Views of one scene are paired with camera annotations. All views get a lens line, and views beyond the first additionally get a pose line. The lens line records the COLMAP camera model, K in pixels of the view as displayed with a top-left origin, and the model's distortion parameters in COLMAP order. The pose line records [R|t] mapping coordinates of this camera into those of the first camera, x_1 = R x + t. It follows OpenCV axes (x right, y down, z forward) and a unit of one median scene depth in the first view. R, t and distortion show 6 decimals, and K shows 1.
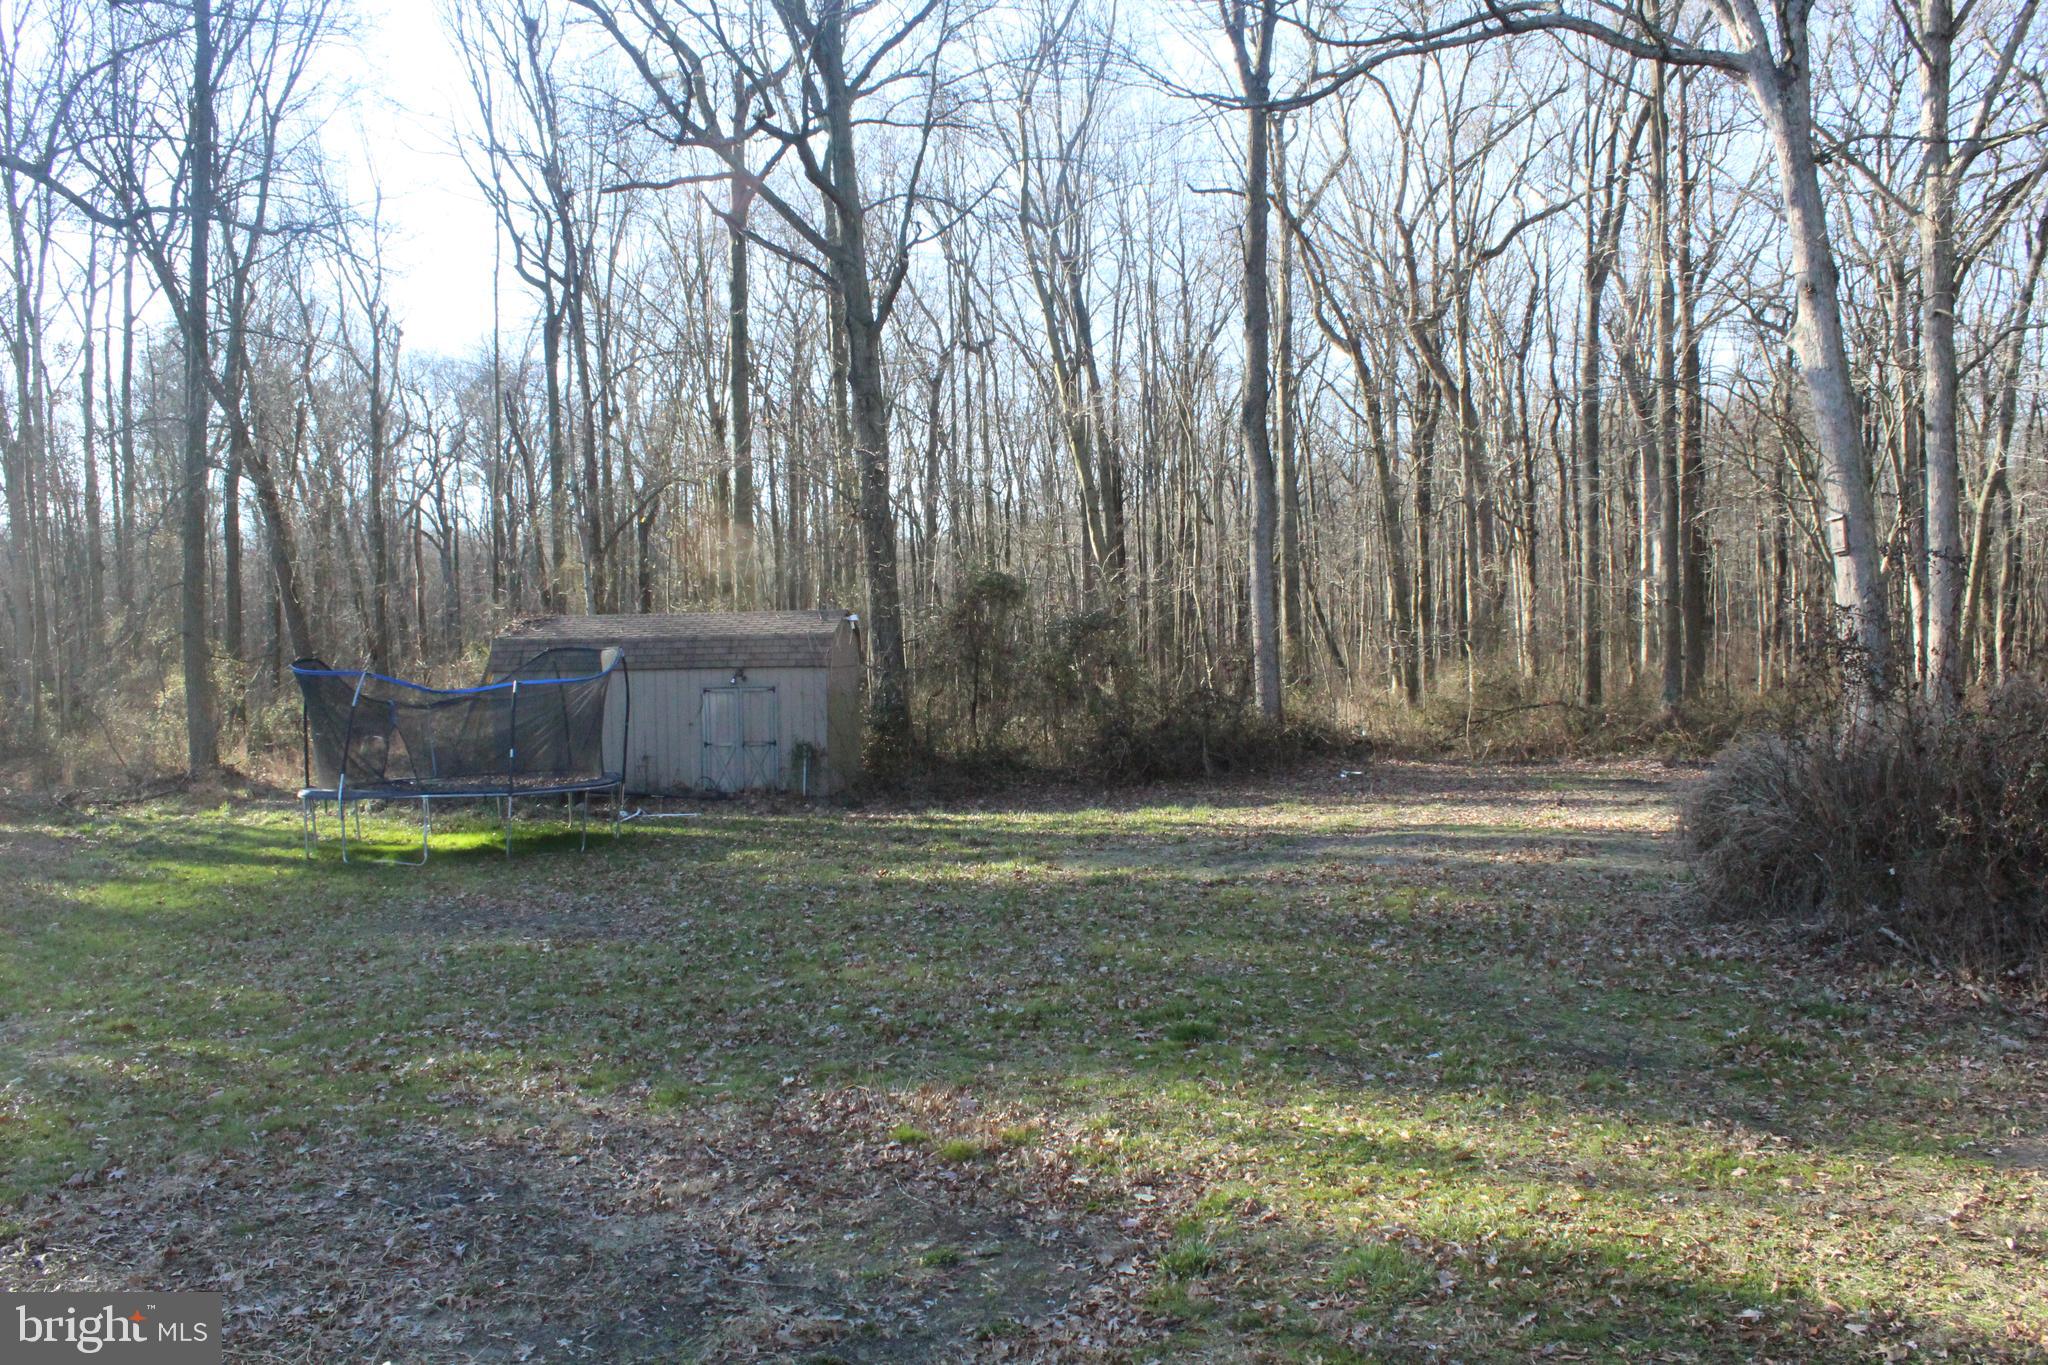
lens RADIAL K [[1678.8, 0, 1036.0], [0, 1678.8, 682.5], [0, 0, 1]] dist [-0.166530, 0.143603]
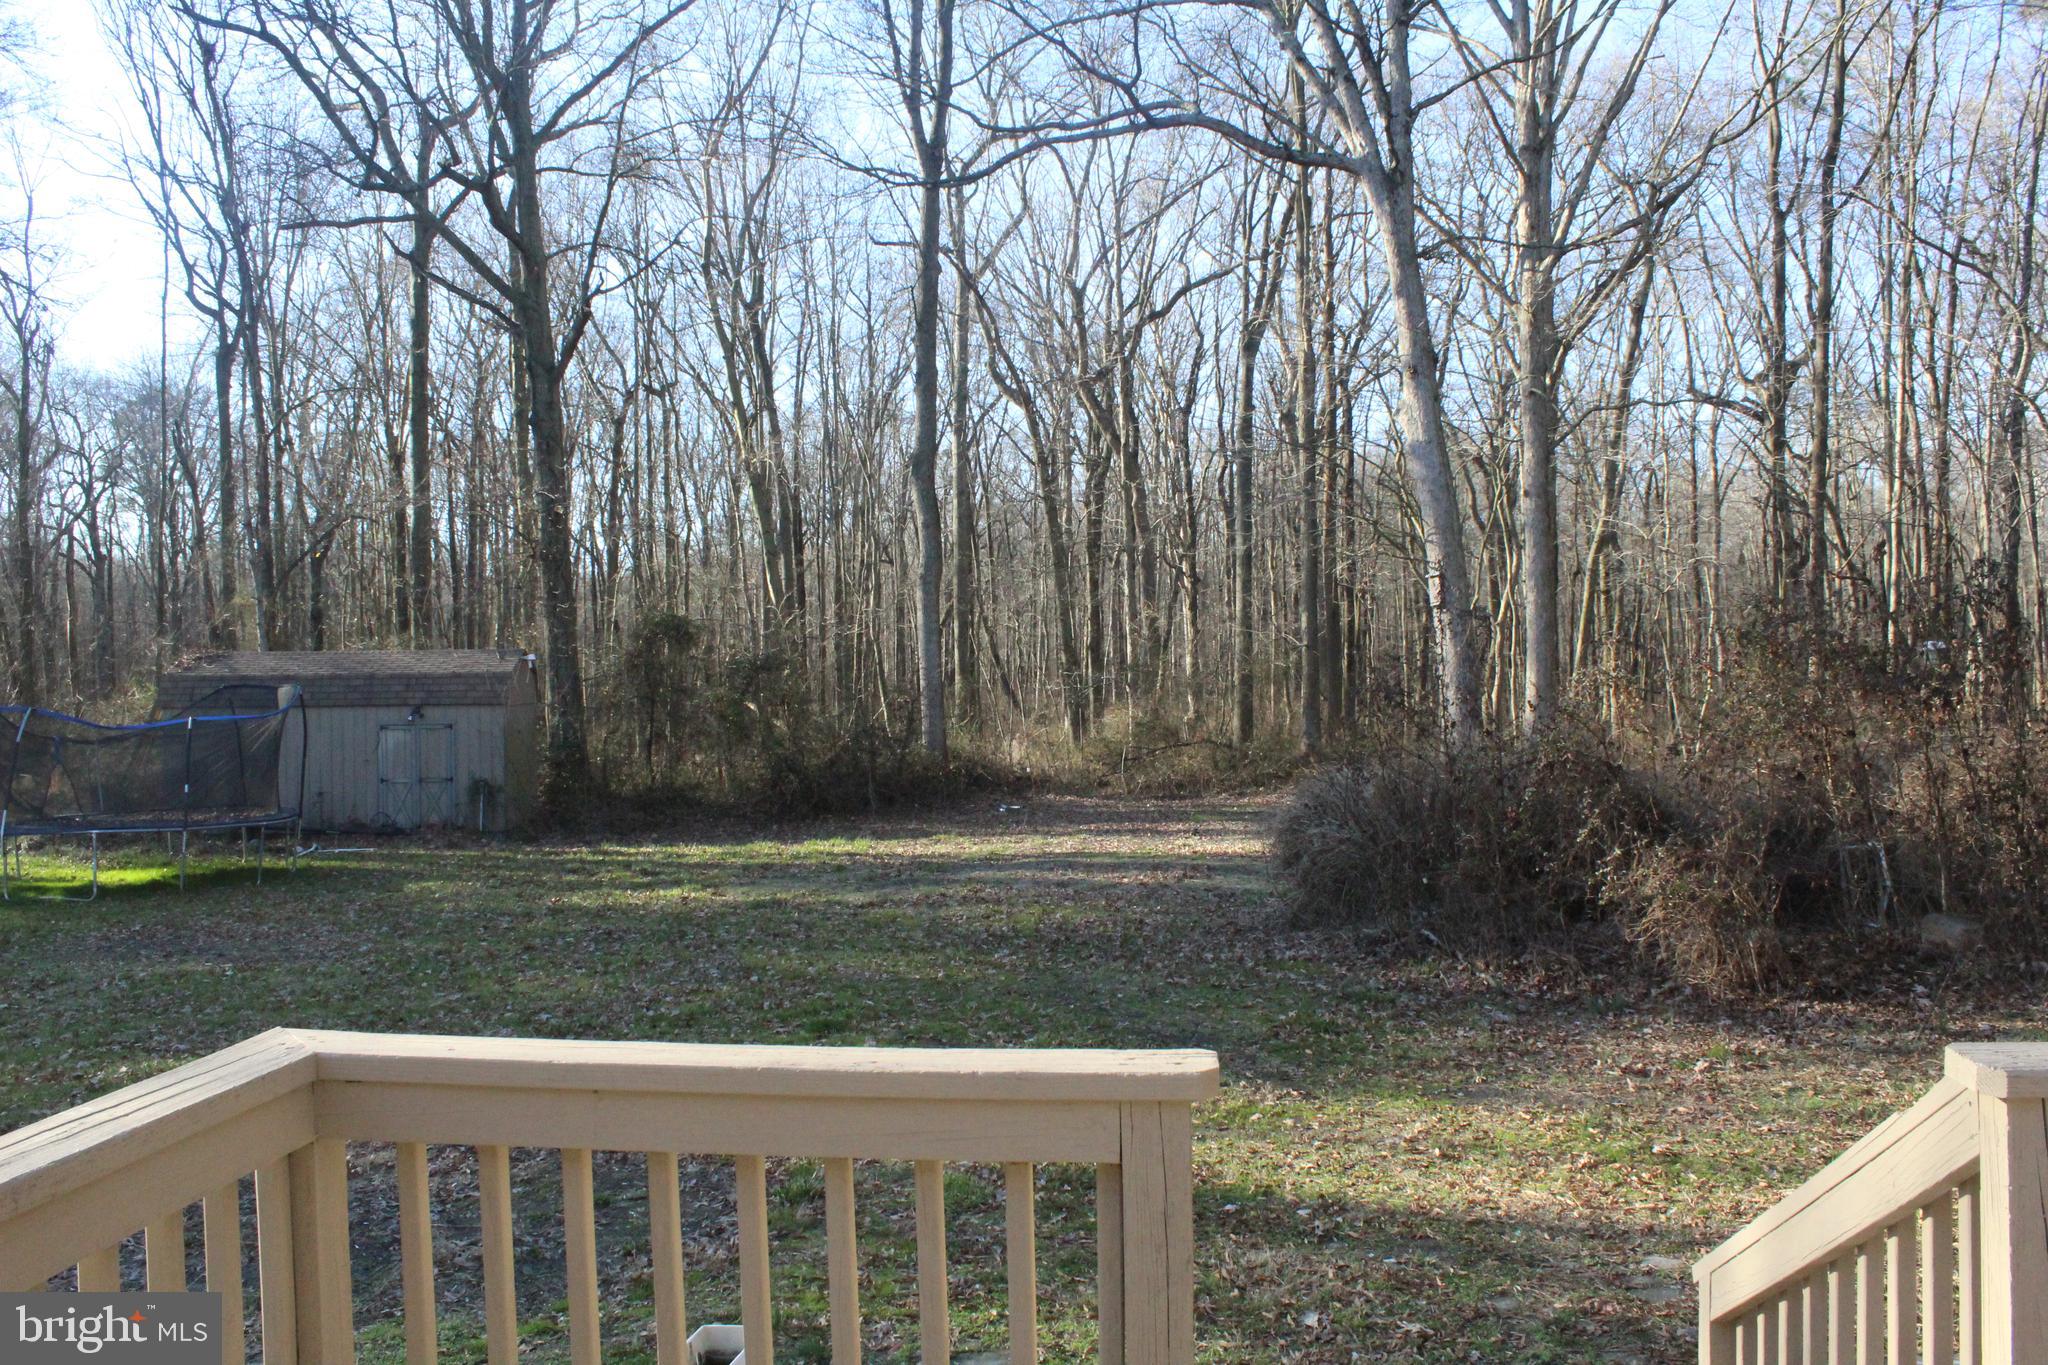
lens RADIAL K [[1678.8, 0, 1032.0], [0, 1678.8, 675.0], [0, 0, 1]] dist [-0.166530, 0.143603]
pose [[0.983142, 0.006635, 0.182723, 0.007807], [-0.001565, 0.999610, -0.027880, 0.000096], [-0.182837, 0.027124, 0.982769, -0.053934]]
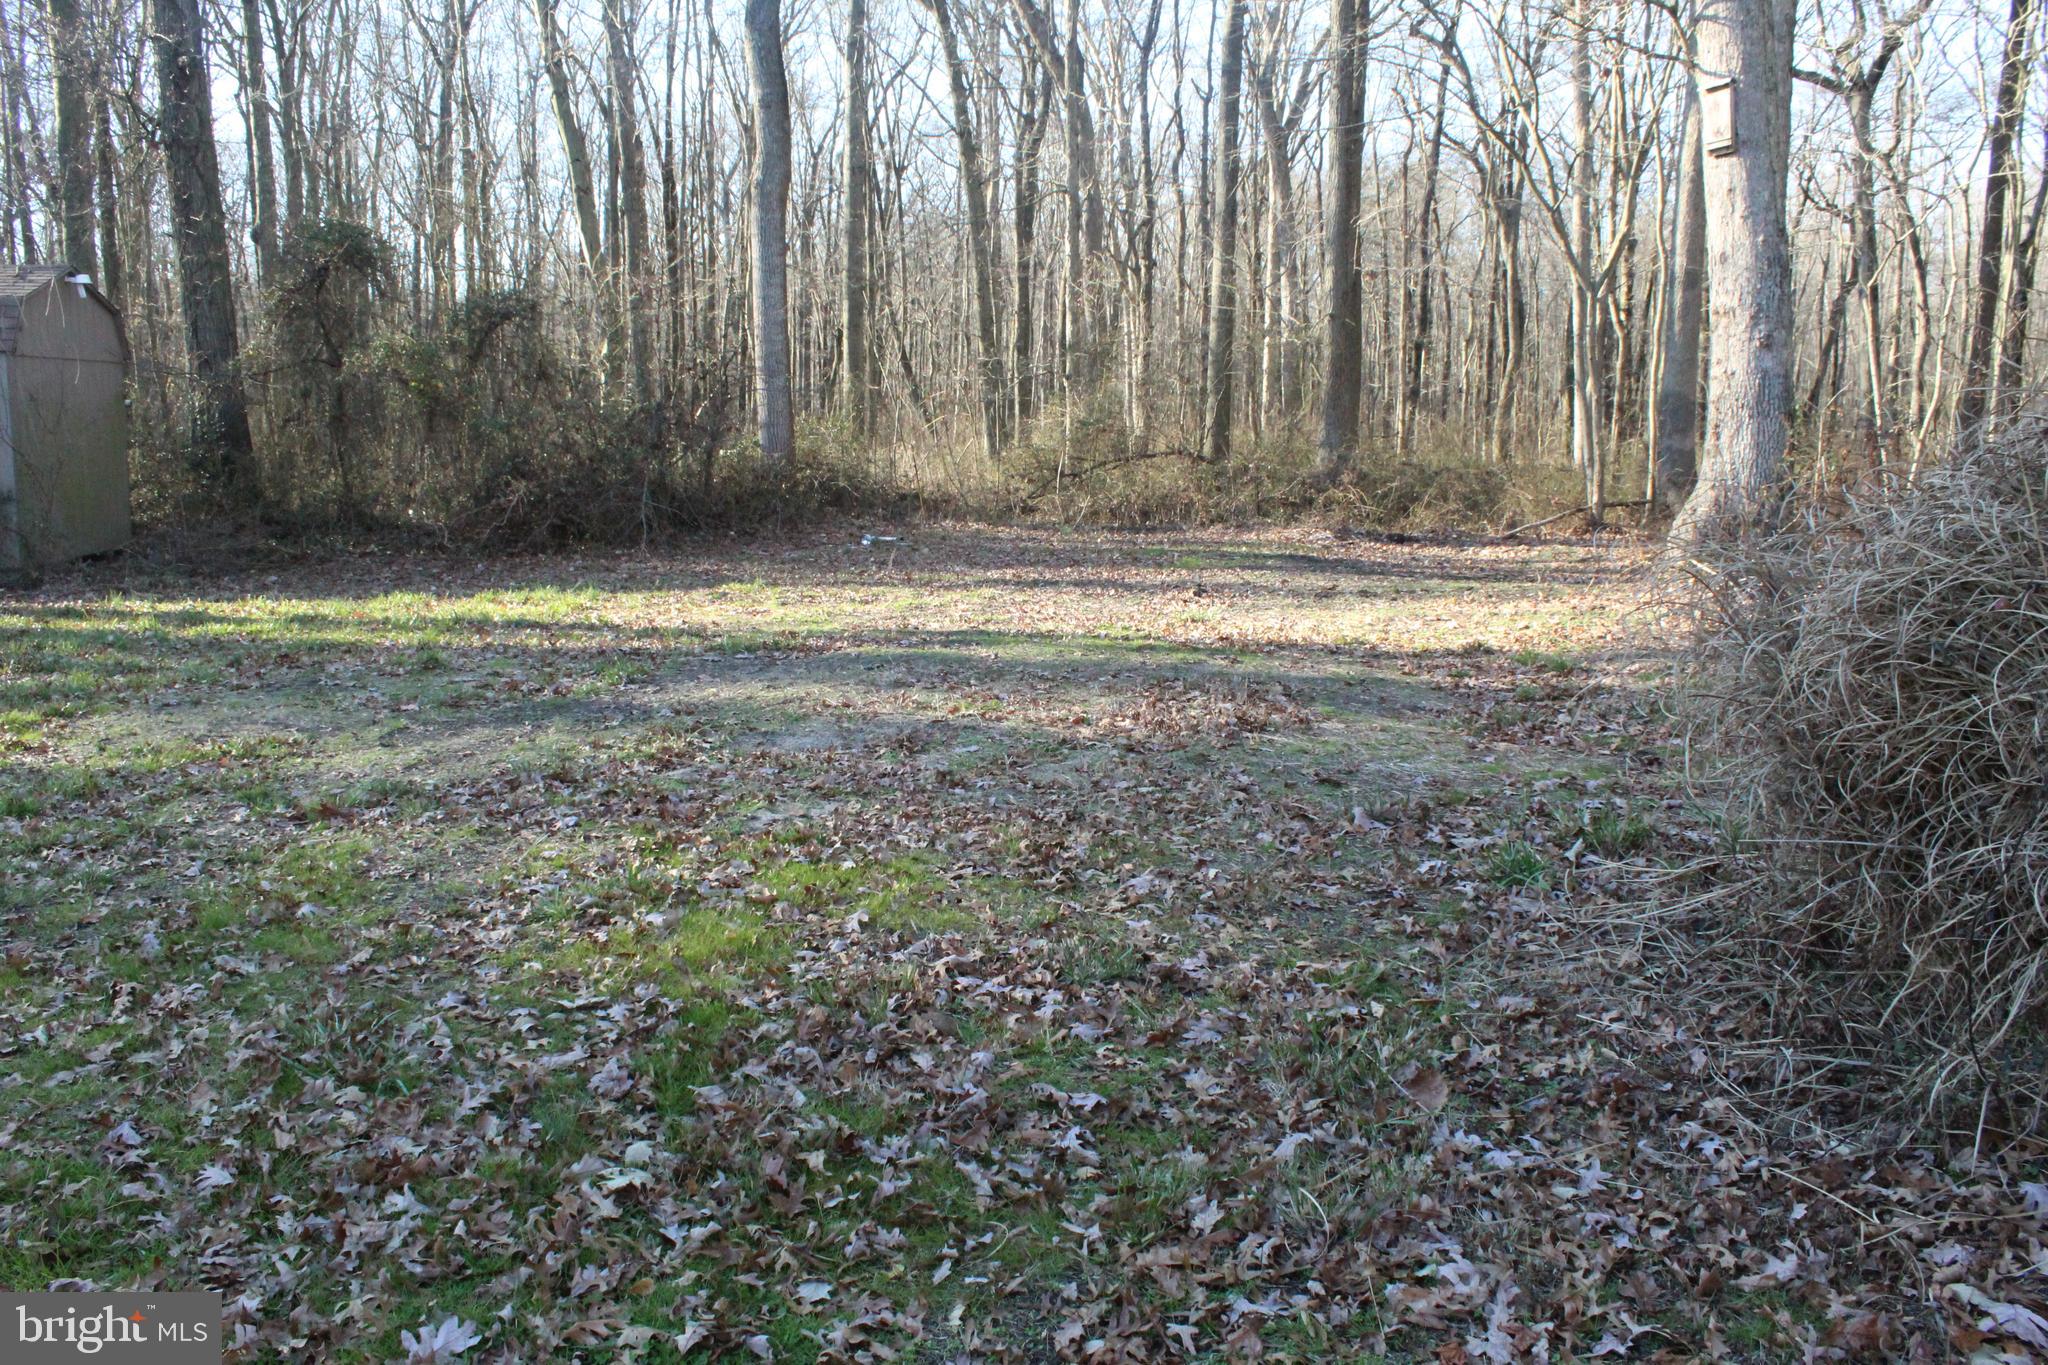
lens RADIAL K [[1678.8, 0, 1025.8], [0, 1678.8, 677.5], [0, 0, 1]] dist [-0.166530, 0.143603]
pose [[0.974579, -0.003871, 0.224009, 0.101528], [-0.025485, 0.991446, 0.128007, 0.023777], [-0.222589, -0.130462, 0.966144, 0.355217]]
